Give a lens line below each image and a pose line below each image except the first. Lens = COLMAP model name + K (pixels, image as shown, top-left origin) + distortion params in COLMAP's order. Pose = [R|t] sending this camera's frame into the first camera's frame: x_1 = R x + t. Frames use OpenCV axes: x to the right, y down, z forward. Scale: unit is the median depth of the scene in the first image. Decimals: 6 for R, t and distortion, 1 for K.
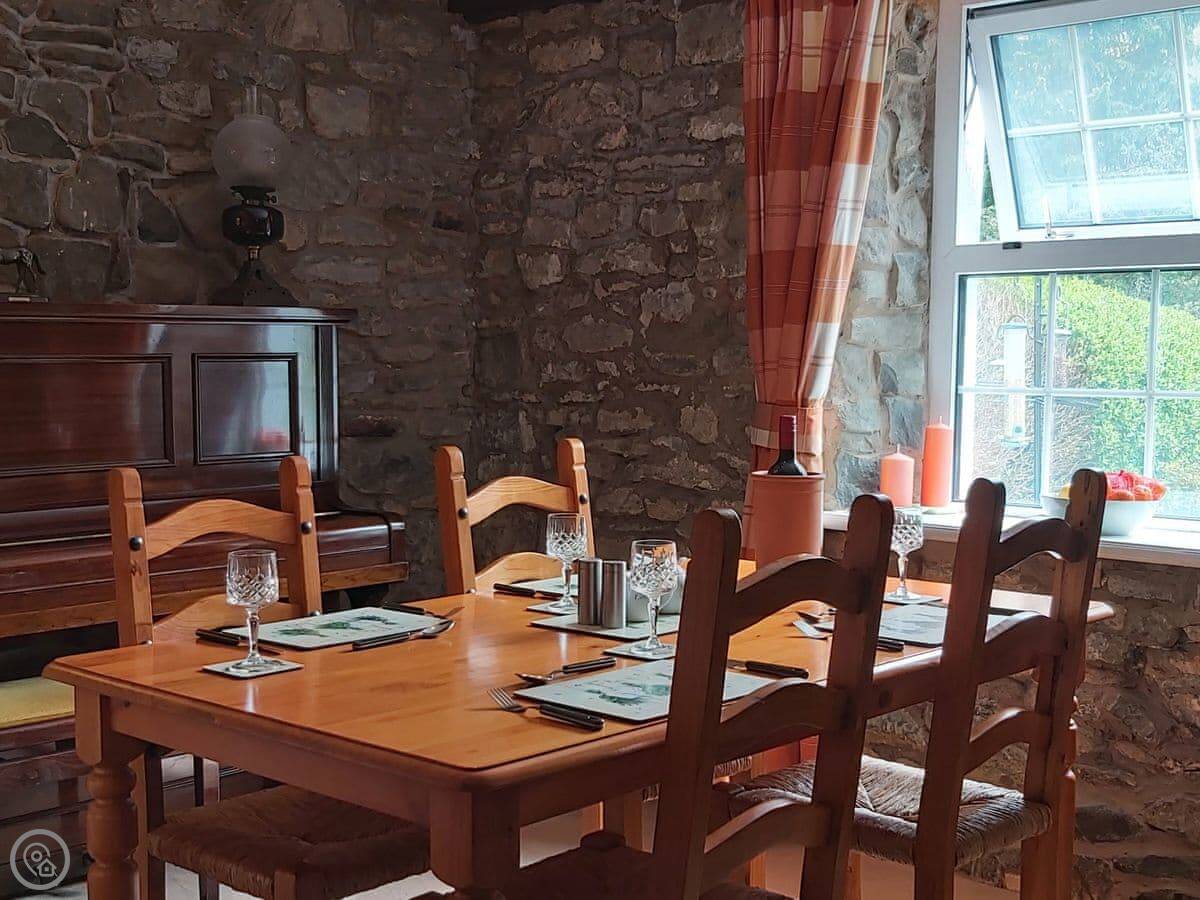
lens RADIAL K [[1534.8, 0, 600.0], [0, 1534.8, 450.0], [0, 0, 1]] dist [0.150624, -0.021033]
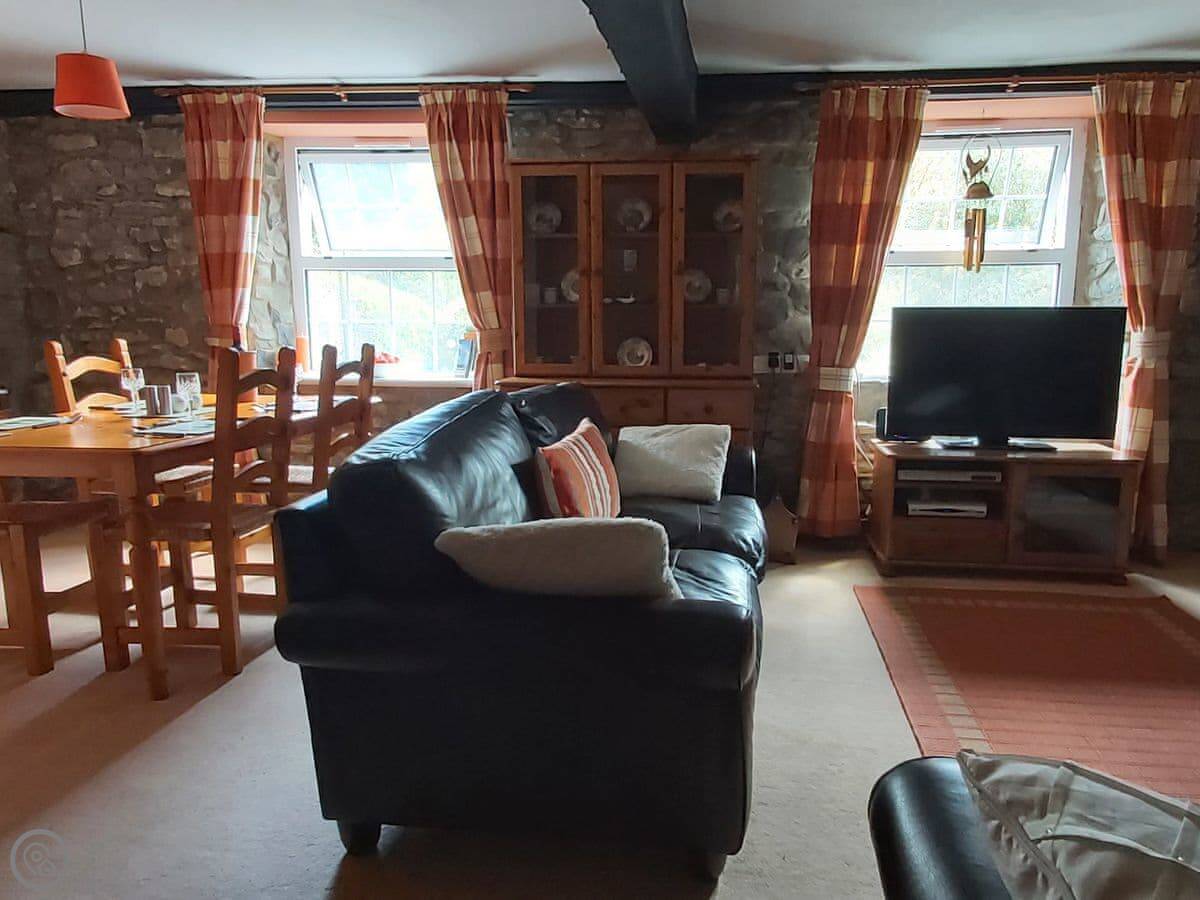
lens RADIAL K [[720.6, 0, 661.9], [0, 720.6, 442.3], [0, 0, 1]] dist [-0.001690, -0.014458]
pose [[0.774047, -0.103011, 0.624692, -0.048034], [0.031420, 0.991709, 0.124600, 0.023421], [-0.632349, -0.076818, 0.770866, -0.161680]]
